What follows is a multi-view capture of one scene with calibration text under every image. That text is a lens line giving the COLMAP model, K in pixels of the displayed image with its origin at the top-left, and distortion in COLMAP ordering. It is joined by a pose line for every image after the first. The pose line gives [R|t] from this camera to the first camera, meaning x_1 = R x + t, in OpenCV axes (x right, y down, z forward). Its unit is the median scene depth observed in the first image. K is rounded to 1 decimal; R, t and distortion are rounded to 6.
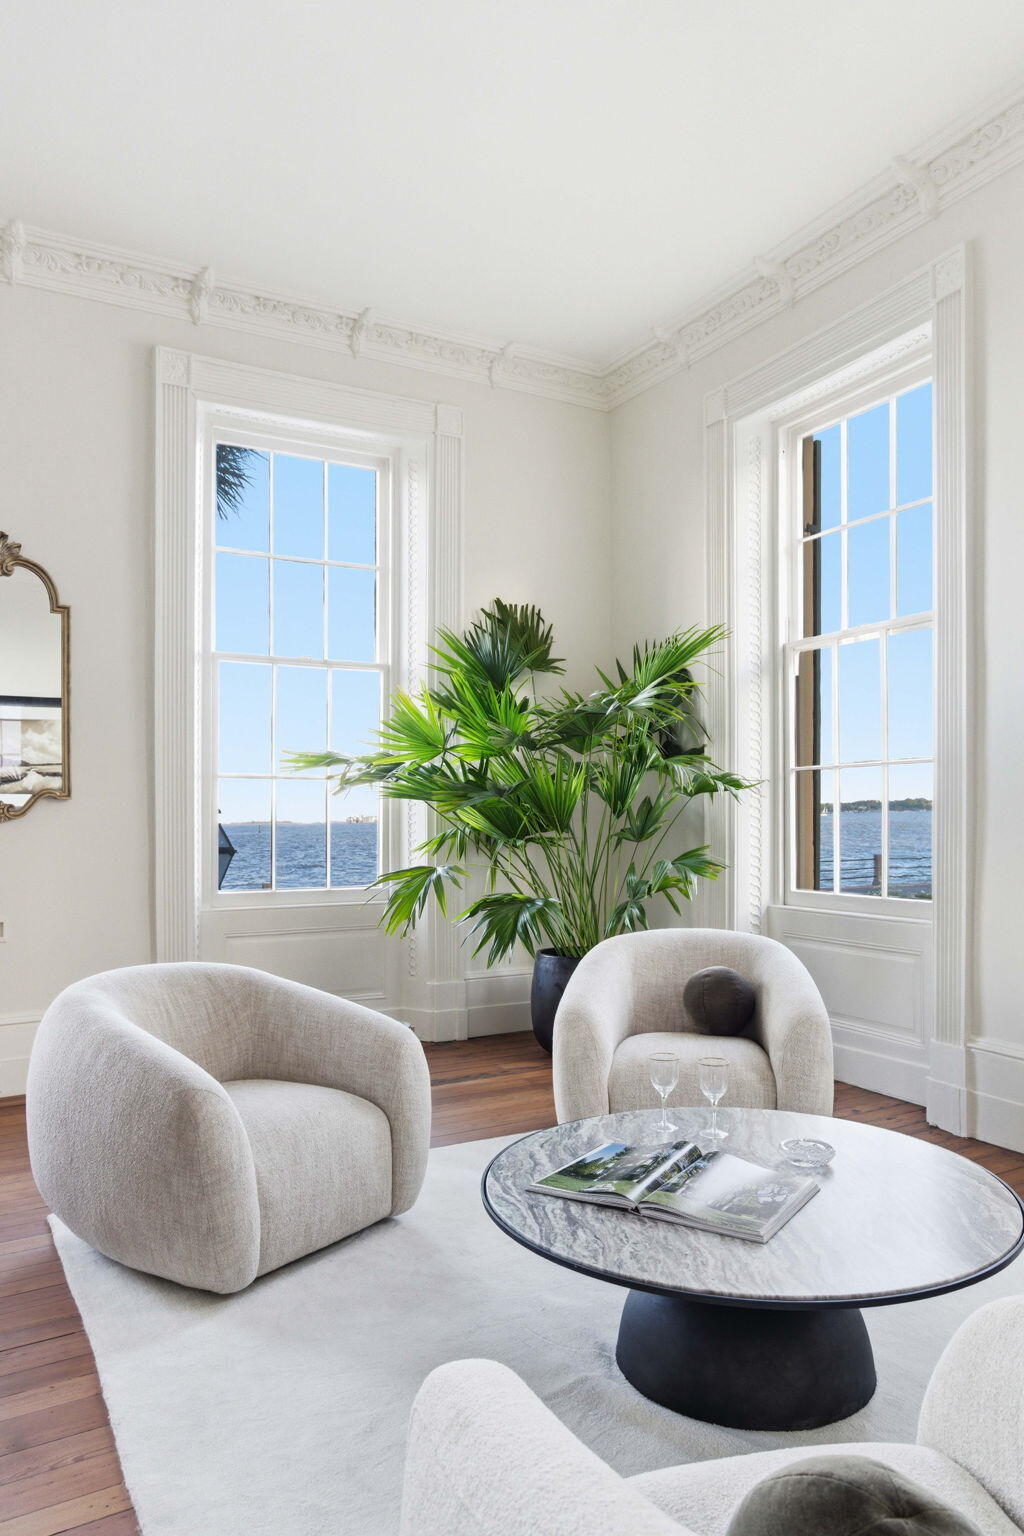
lens RADIAL K [[1120.0, 0, 508.4], [0, 1120.0, 804.3], [0, 0, 1]] dist [-0.031151, 0.018943]
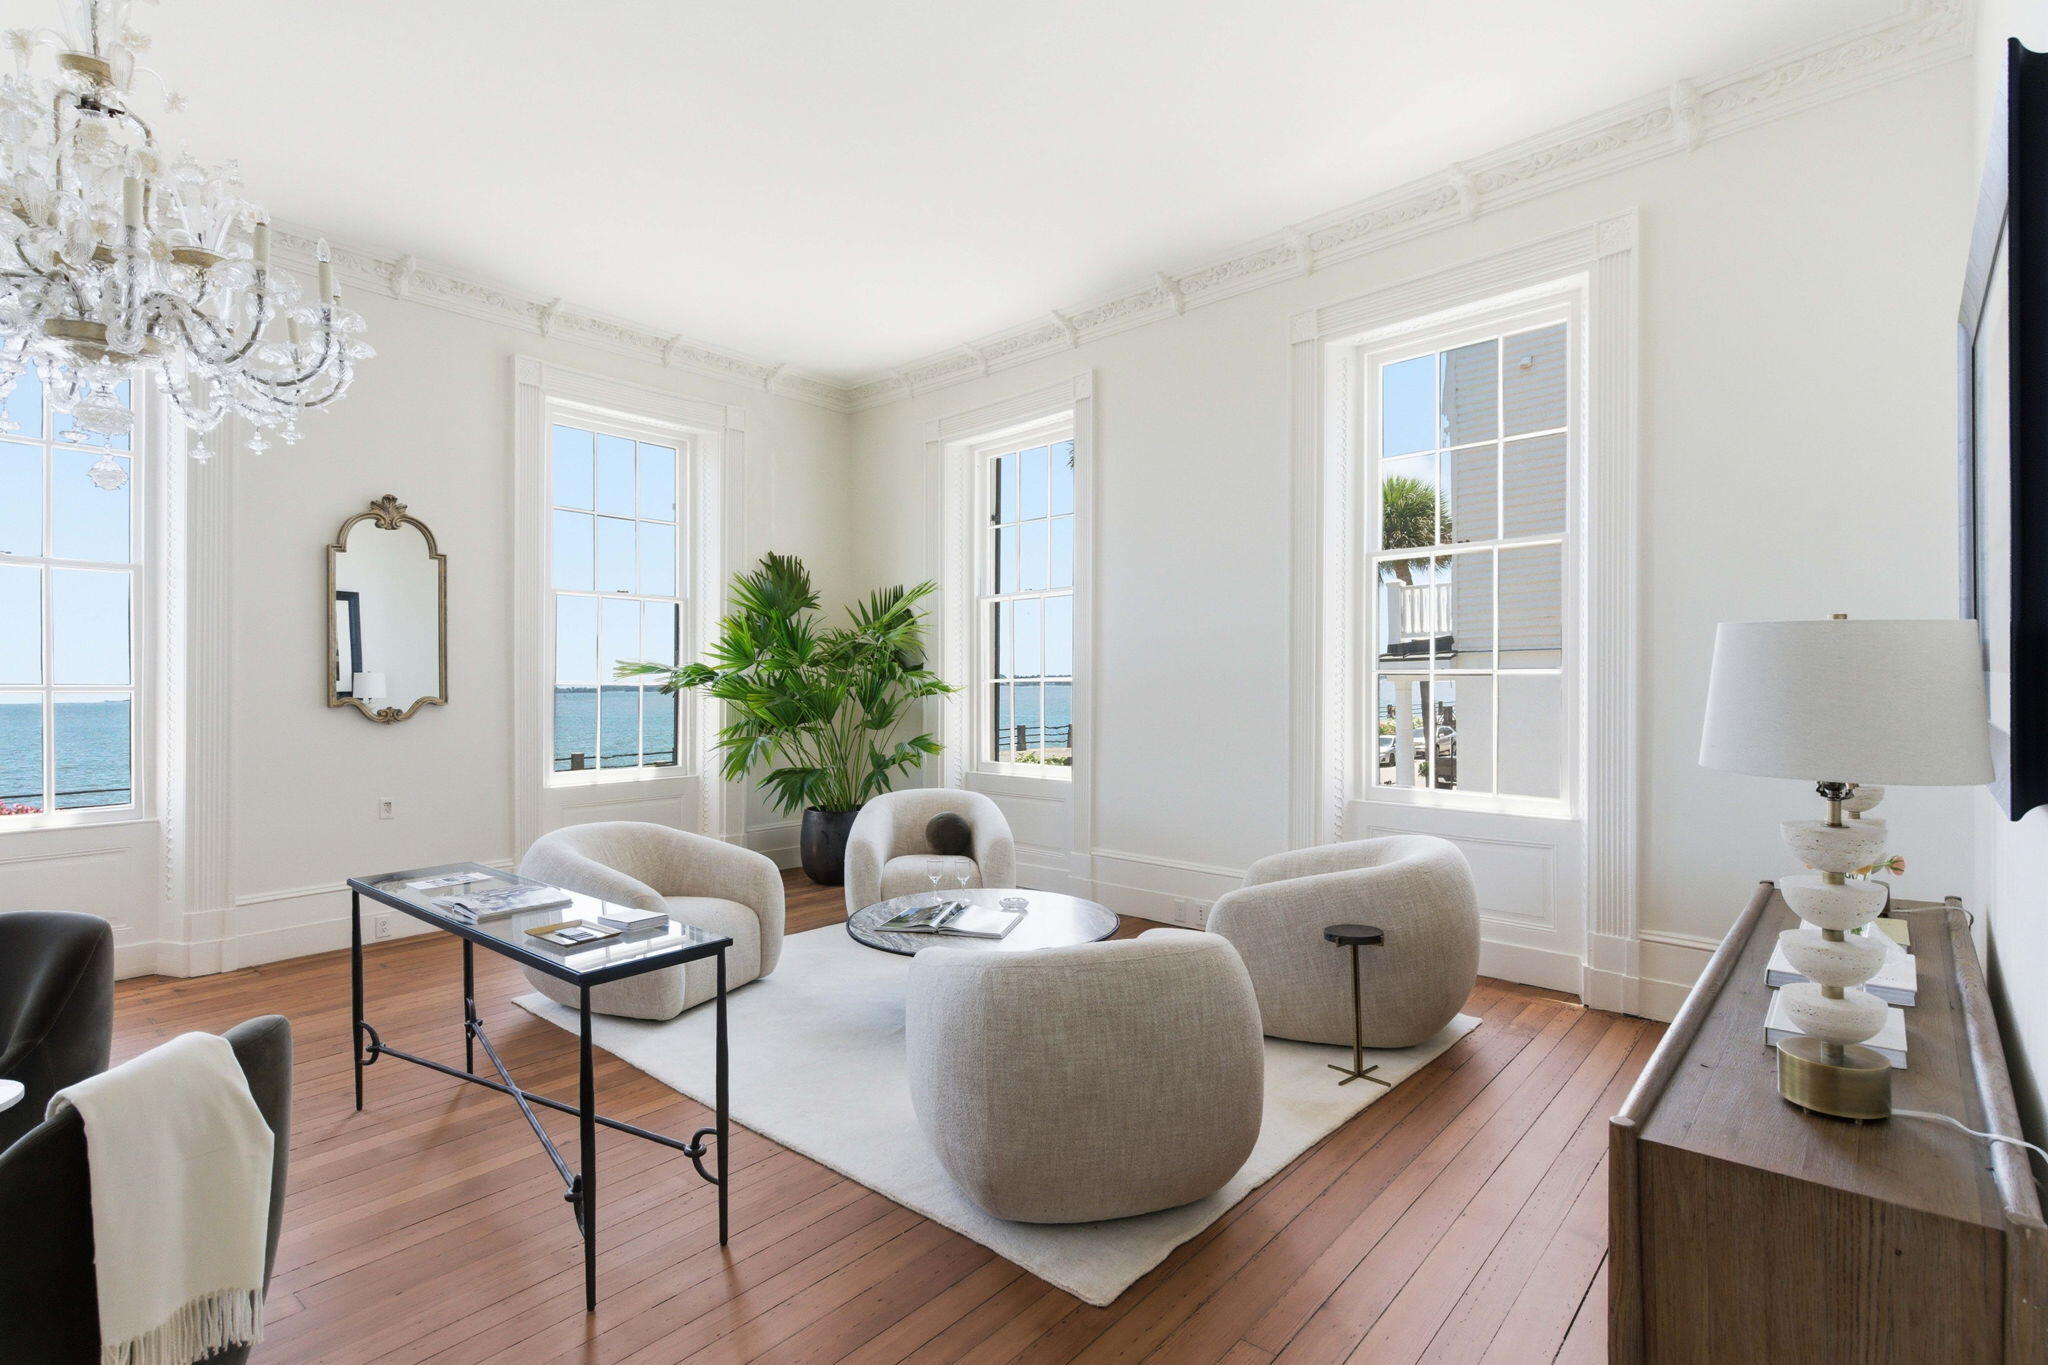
lens RADIAL K [[997.0, 0, 1021.8], [0, 997.0, 685.2], [0, 0, 1]] dist [0.014473, 0.000135]
pose [[0.947425, 0.000701, 0.319976, -0.136934], [-0.002698, 0.999980, 0.005796, -0.035892], [-0.319965, -0.006354, 0.947408, -0.316933]]
